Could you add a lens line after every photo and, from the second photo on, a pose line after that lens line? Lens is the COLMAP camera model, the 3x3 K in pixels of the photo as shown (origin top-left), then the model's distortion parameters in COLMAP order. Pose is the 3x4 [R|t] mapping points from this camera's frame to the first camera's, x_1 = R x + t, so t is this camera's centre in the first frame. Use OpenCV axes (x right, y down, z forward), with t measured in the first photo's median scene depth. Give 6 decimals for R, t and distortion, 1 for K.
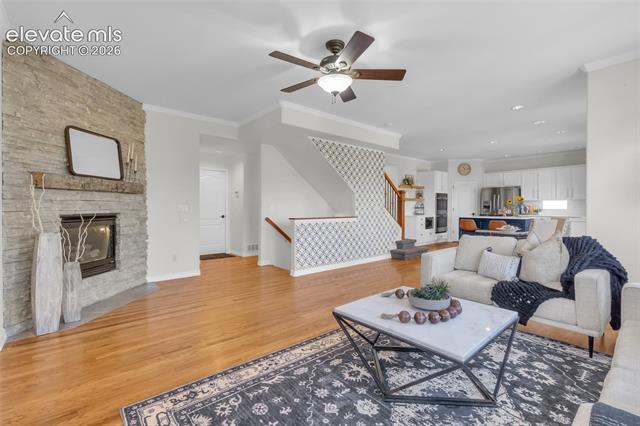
lens RADIAL K [[296.4, 0, 320.0], [0, 296.4, 213.0], [0, 0, 1]] dist [0.001830, 0.000435]
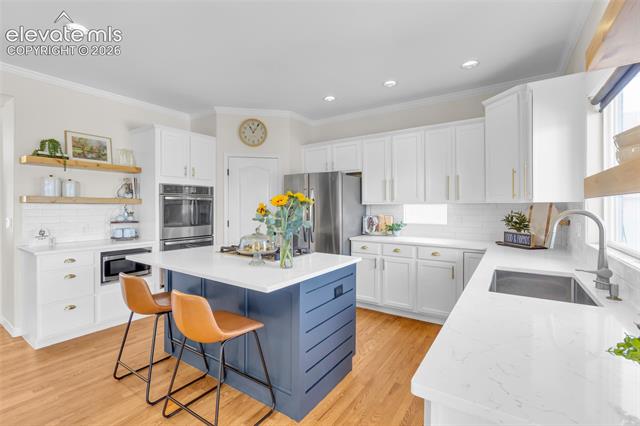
lens RADIAL K [[296.4, 0, 320.0], [0, 296.4, 213.0], [0, 0, 1]] dist [0.001830, 0.000435]
pose [[0.954718, -0.003905, 0.297485, 0.469855], [0.005556, 0.999973, -0.004707, -0.026721], [-0.297459, 0.006147, 0.954715, 0.573496]]
